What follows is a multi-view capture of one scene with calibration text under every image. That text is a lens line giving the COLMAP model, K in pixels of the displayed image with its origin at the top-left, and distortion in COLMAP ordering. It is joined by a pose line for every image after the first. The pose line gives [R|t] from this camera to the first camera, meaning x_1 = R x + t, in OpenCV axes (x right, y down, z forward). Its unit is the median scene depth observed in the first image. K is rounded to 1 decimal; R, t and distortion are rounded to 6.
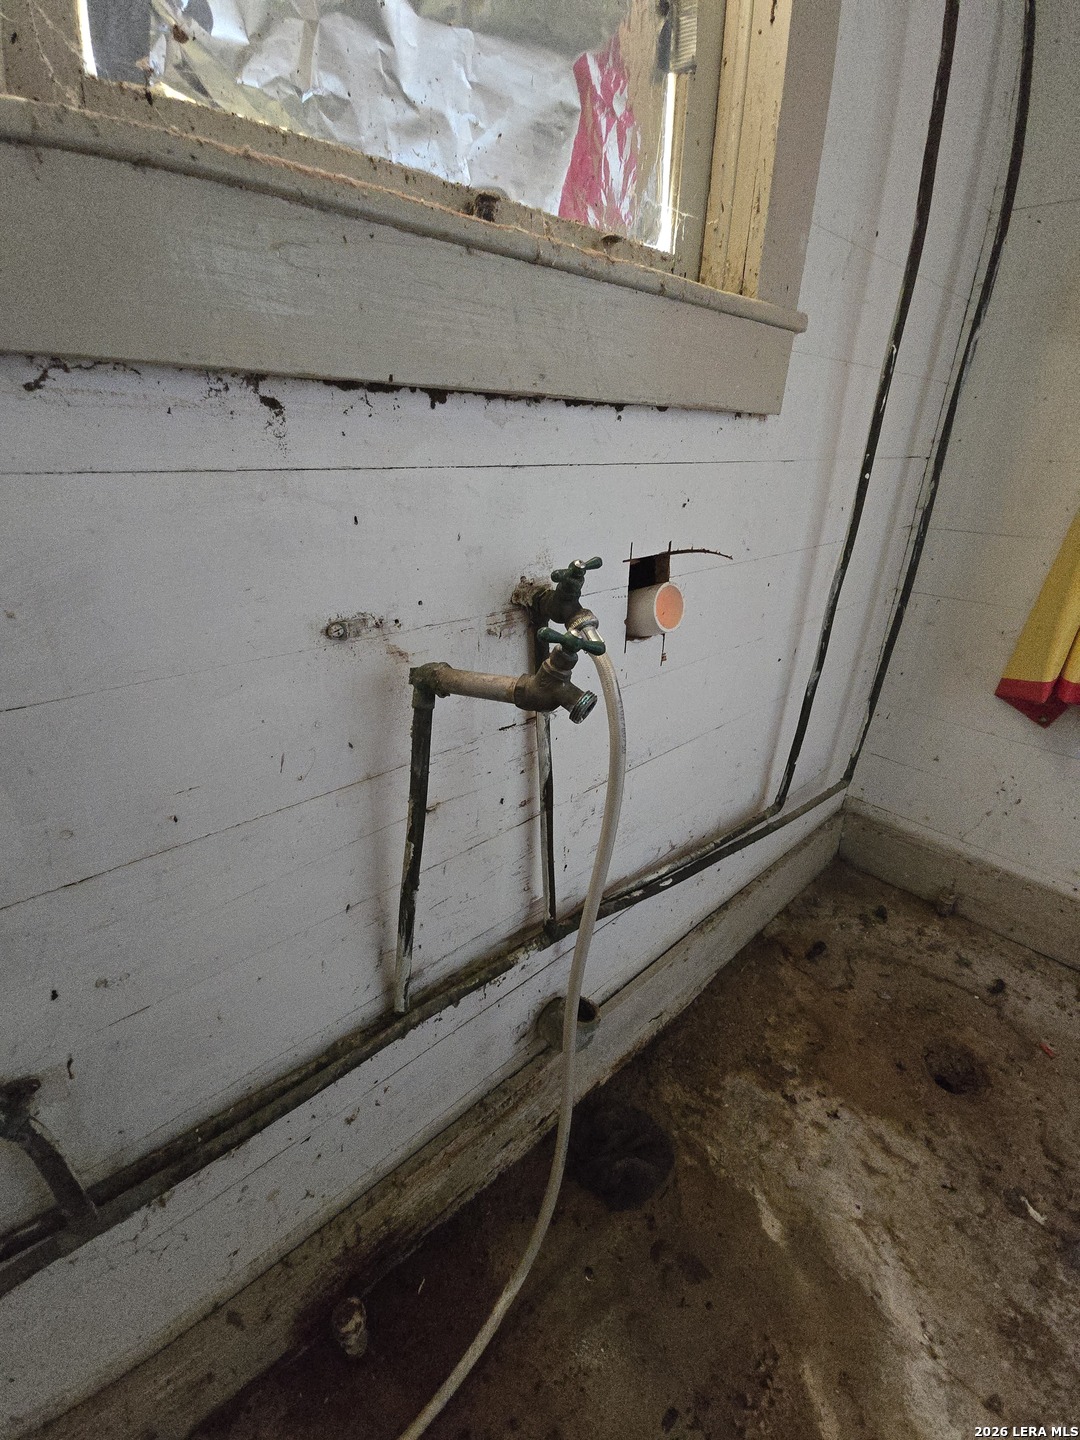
lens RADIAL K [[594.5, 0, 540.0], [0, 594.5, 720.0], [0, 0, 1]] dist [0.015810, -0.013695]
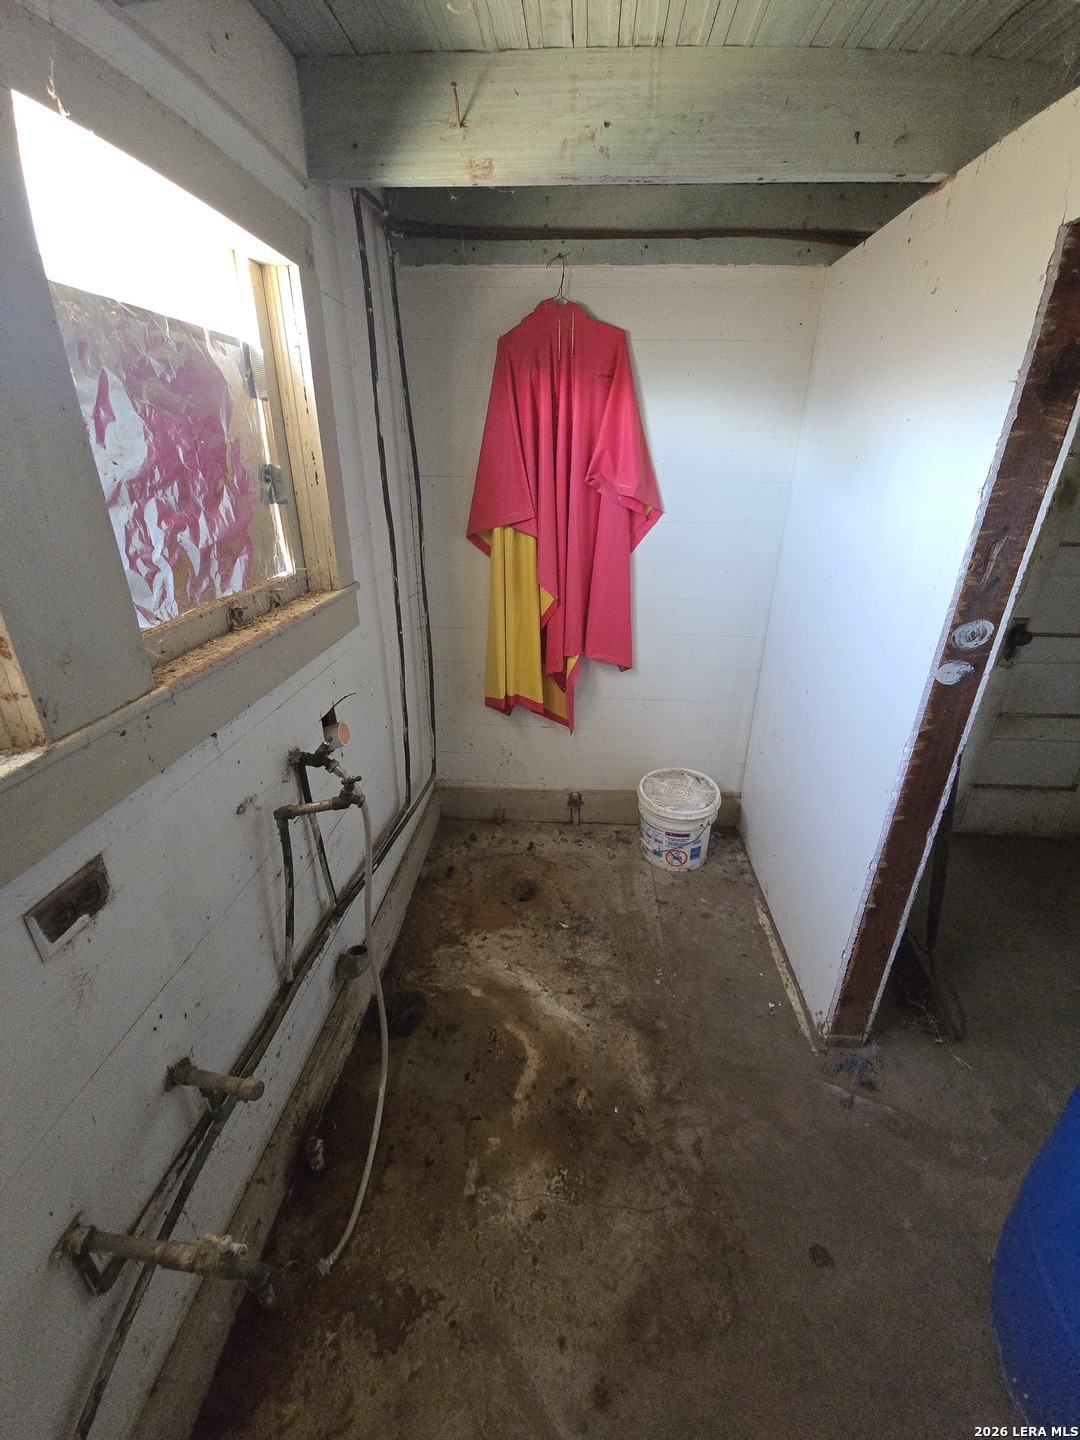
lens RADIAL K [[594.5, 0, 540.0], [0, 594.5, 720.0], [0, 0, 1]] dist [0.015810, -0.013695]
pose [[0.717804, -0.290486, 0.632753, -0.416230], [0.290602, 0.950858, 0.106860, -0.187066], [-0.632699, 0.107175, 0.766945, -0.711302]]
